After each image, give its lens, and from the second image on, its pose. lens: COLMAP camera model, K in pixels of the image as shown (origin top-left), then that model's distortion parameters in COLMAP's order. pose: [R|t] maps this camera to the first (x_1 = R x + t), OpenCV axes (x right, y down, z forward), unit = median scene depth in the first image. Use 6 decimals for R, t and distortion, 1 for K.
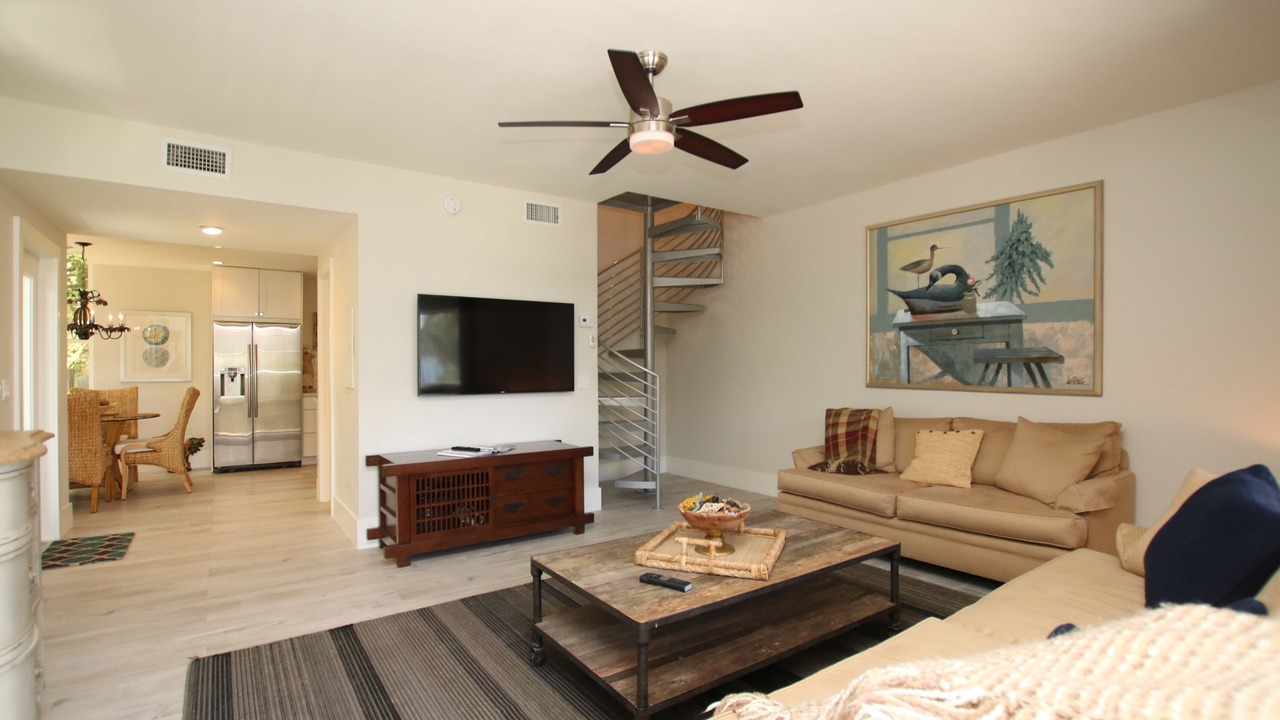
lens RADIAL K [[597.6, 0, 639.3], [0, 597.6, 368.1], [0, 0, 1]] dist [-0.034541, 0.005521]
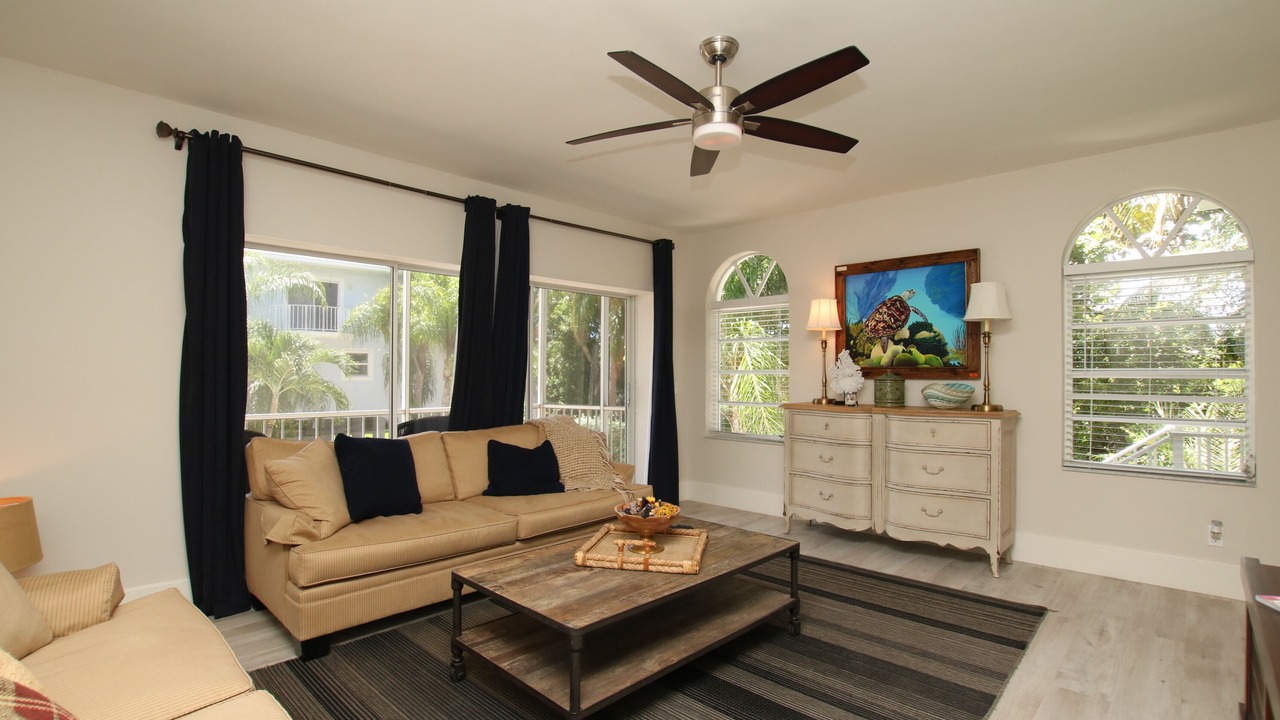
lens RADIAL K [[597.6, 0, 639.3], [0, 597.6, 368.1], [0, 0, 1]] dist [-0.034541, 0.005521]
pose [[-0.982499, -0.000454, -0.186265, 0.210300], [0.001163, 0.999963, -0.008572, -0.009500], [0.186262, -0.008638, -0.982462, 1.272165]]
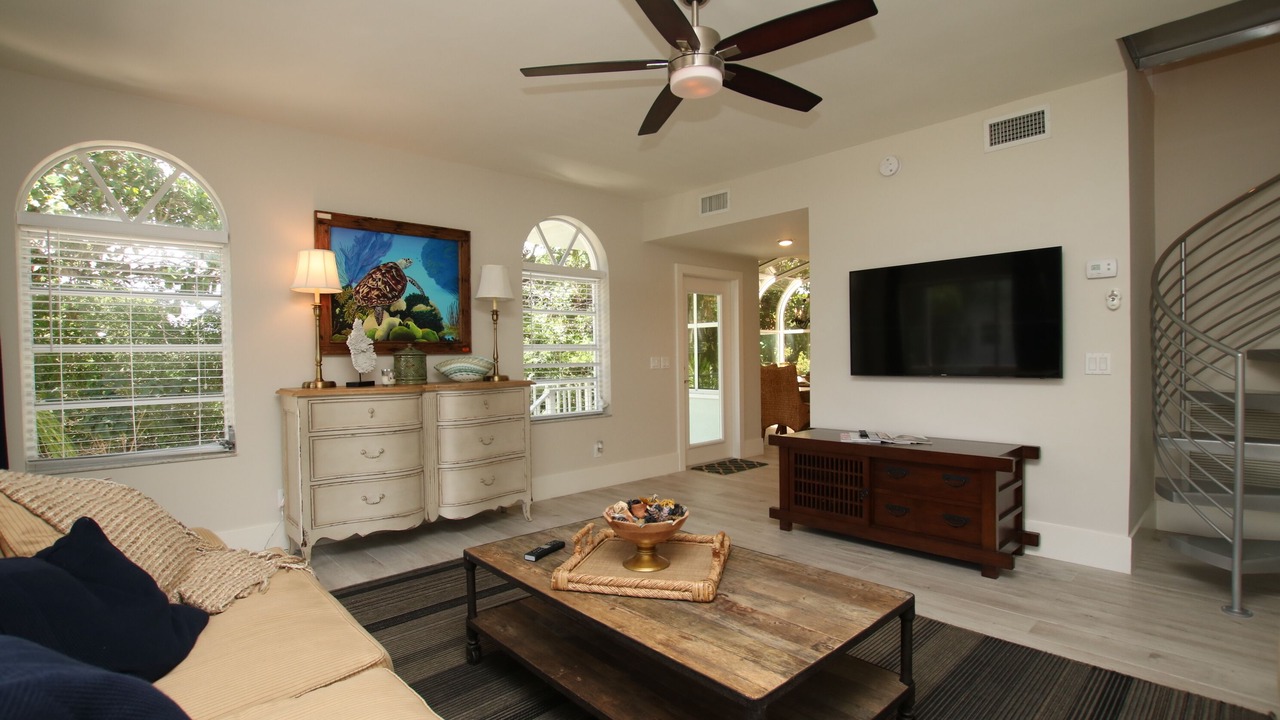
lens RADIAL K [[597.6, 0, 639.3], [0, 597.6, 368.1], [0, 0, 1]] dist [-0.034541, 0.005521]
pose [[0.125765, 0.024098, -0.991767, 0.585011], [0.014093, 0.999561, 0.026074, 0.004552], [0.991960, -0.017256, 0.125370, 0.547158]]
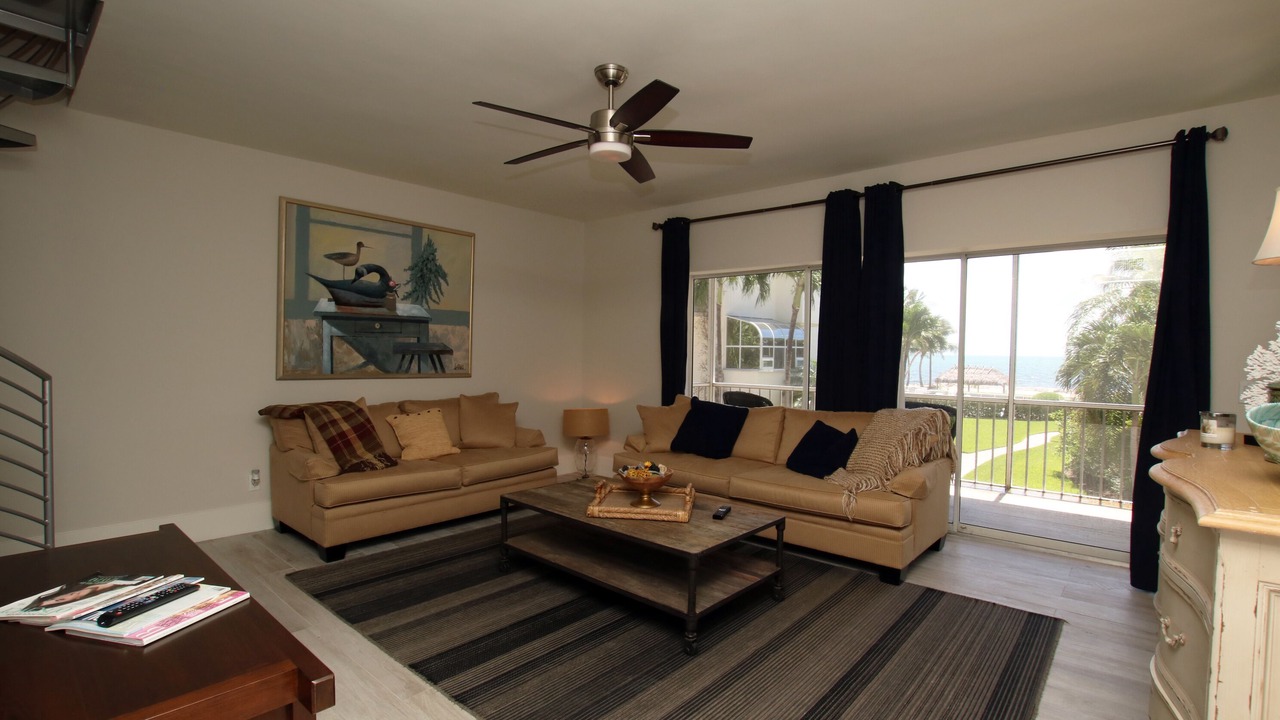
lens RADIAL K [[597.6, 0, 639.3], [0, 597.6, 368.1], [0, 0, 1]] dist [-0.034541, 0.005521]
pose [[-0.225103, -0.026544, 0.973973, -0.698434], [-0.011396, 0.999632, 0.024609, -0.015318], [-0.974268, -0.005560, -0.225322, 0.804688]]
